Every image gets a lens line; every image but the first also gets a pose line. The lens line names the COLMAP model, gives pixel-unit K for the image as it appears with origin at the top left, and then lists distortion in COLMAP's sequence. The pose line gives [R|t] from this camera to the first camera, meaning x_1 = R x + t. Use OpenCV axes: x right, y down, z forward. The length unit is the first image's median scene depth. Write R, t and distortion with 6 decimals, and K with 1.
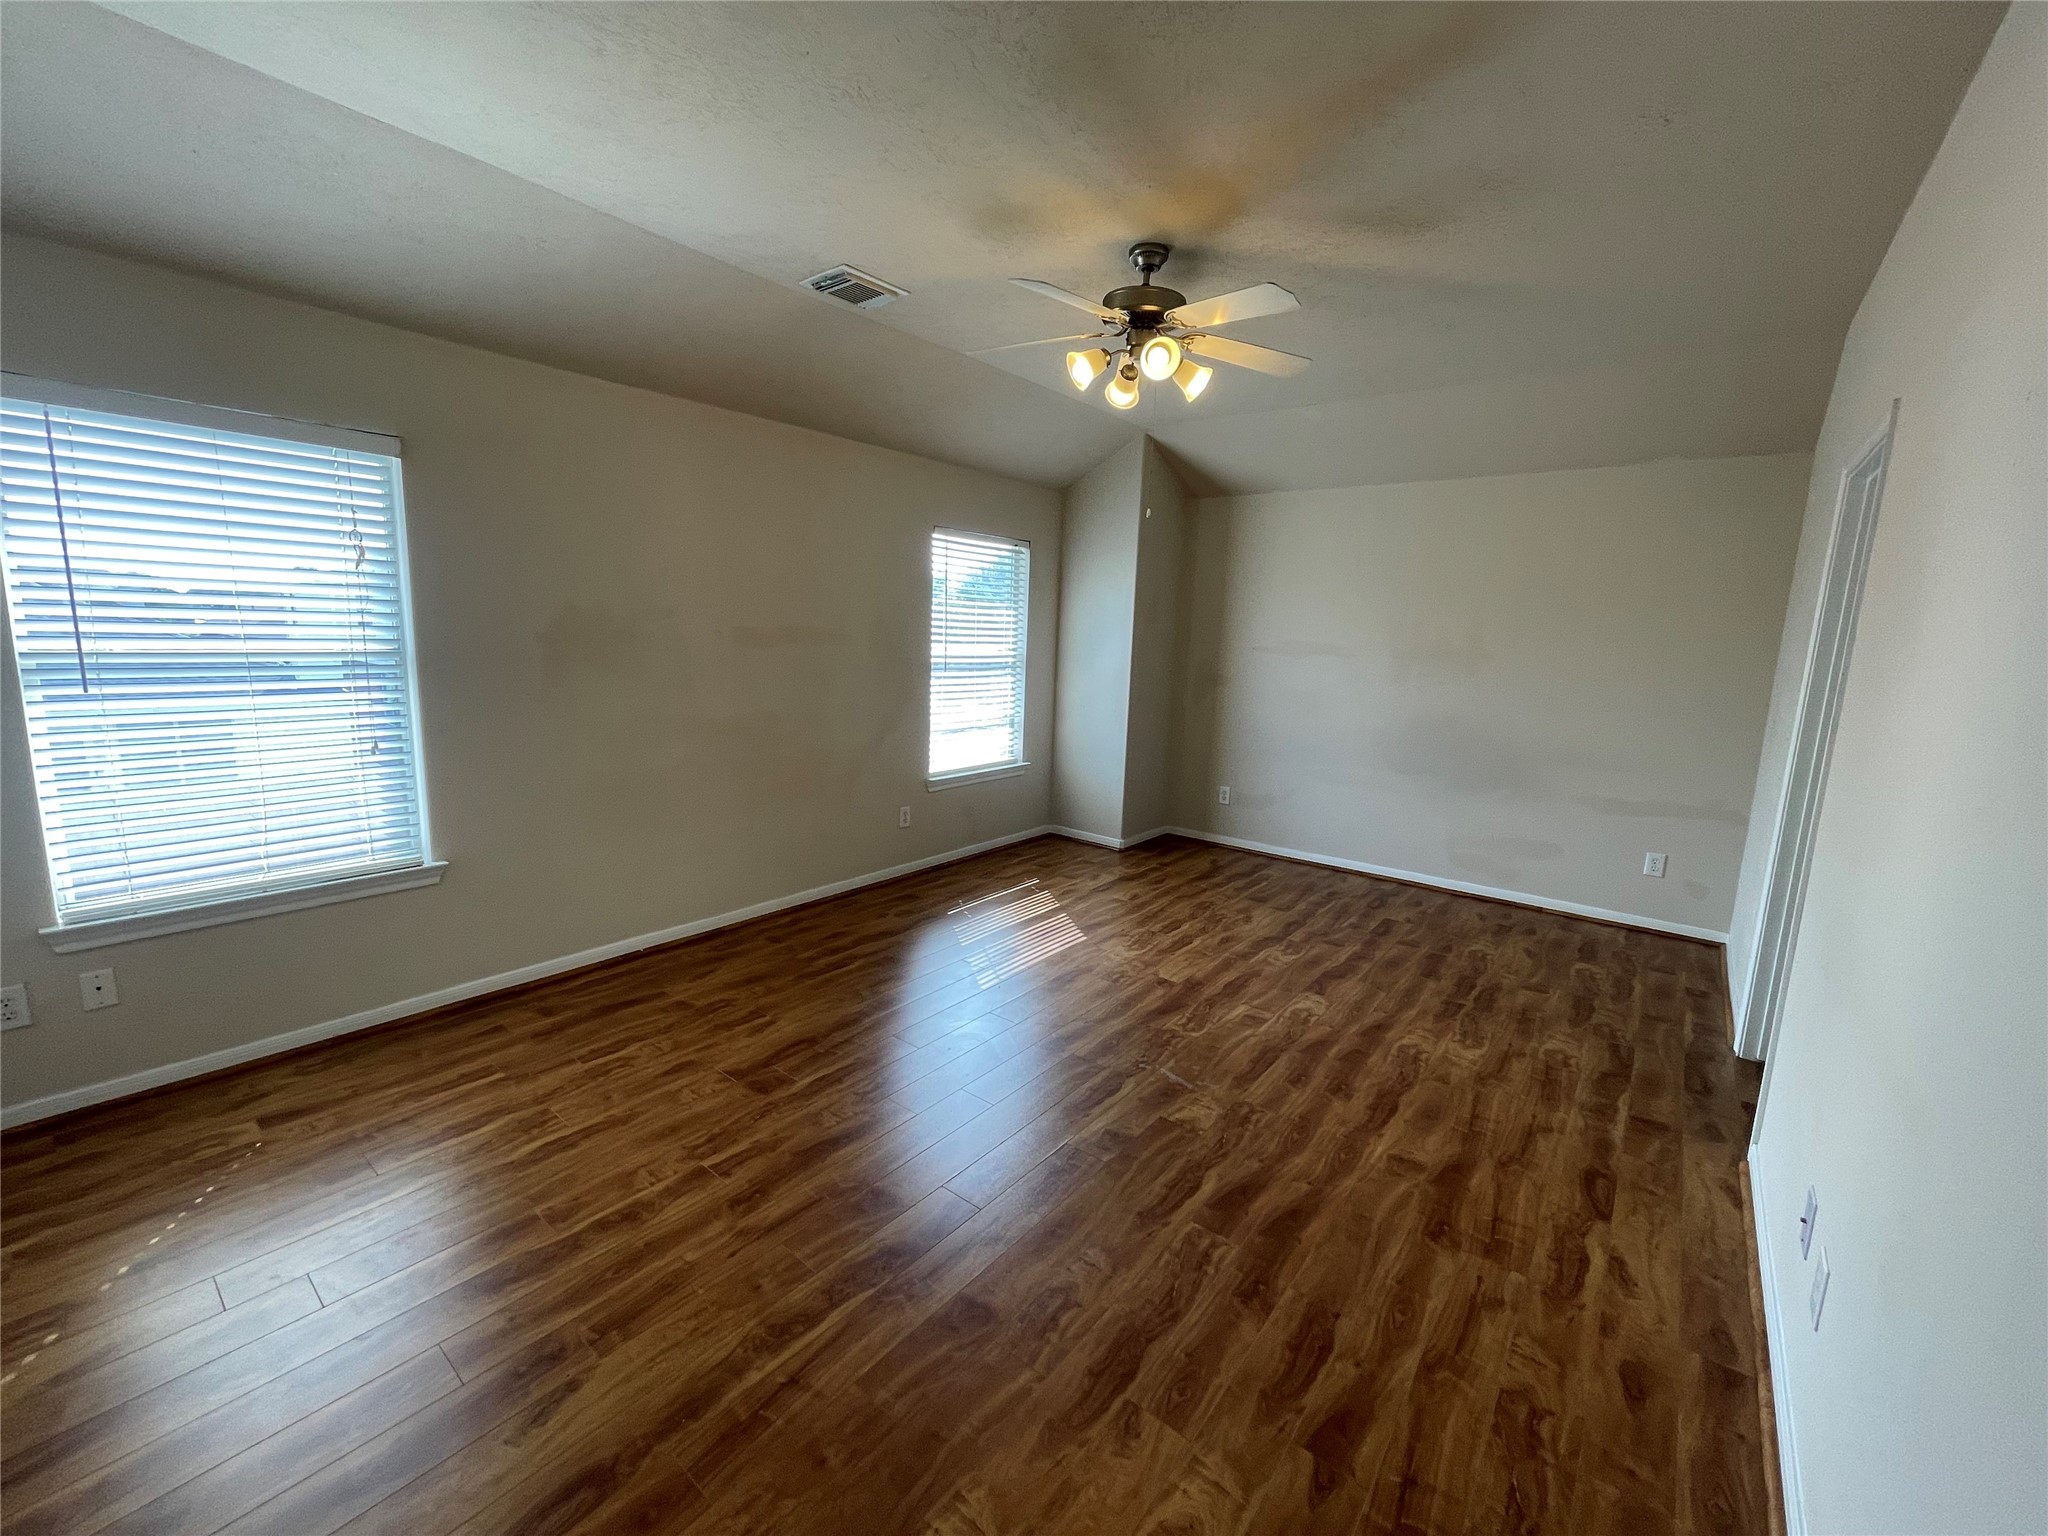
lens RADIAL K [[828.8, 0, 1014.6], [0, 828.8, 753.2], [0, 0, 1]] dist [-0.003146, -0.000008]
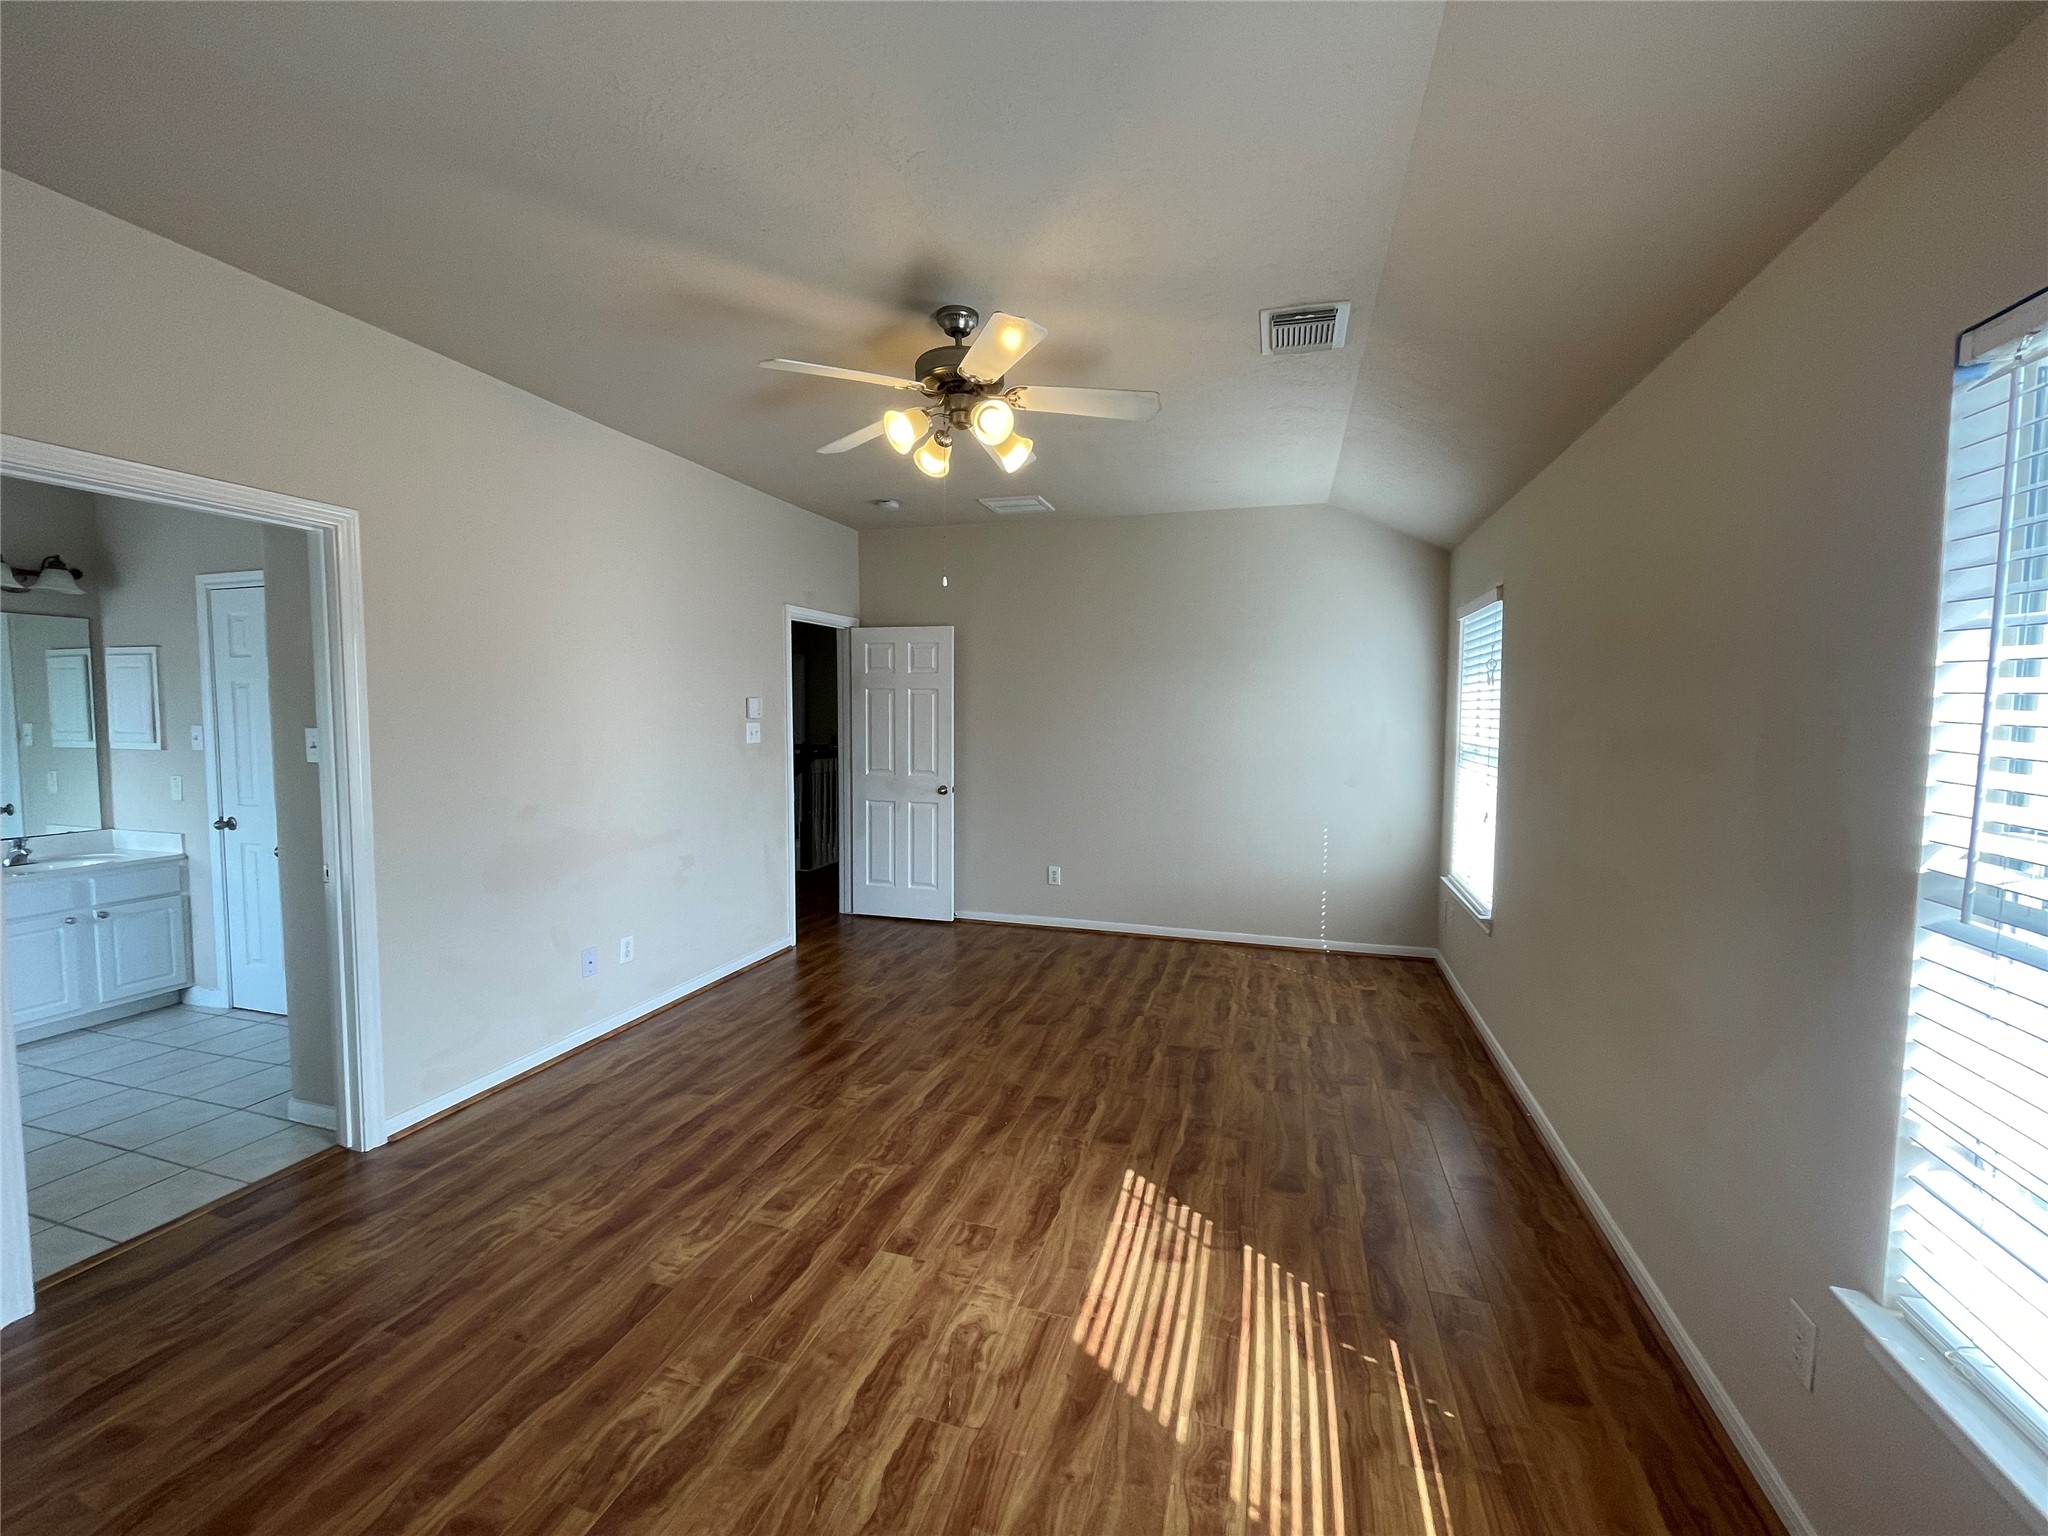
lens RADIAL K [[828.8, 0, 1015.7], [0, 828.8, 768.6], [0, 0, 1]] dist [-0.003146, -0.000008]
pose [[-0.928615, -0.010811, -0.370888, 0.425914], [-0.092136, 0.974987, 0.202265, -0.278625], [0.359424, 0.221999, -0.906383, 1.910028]]
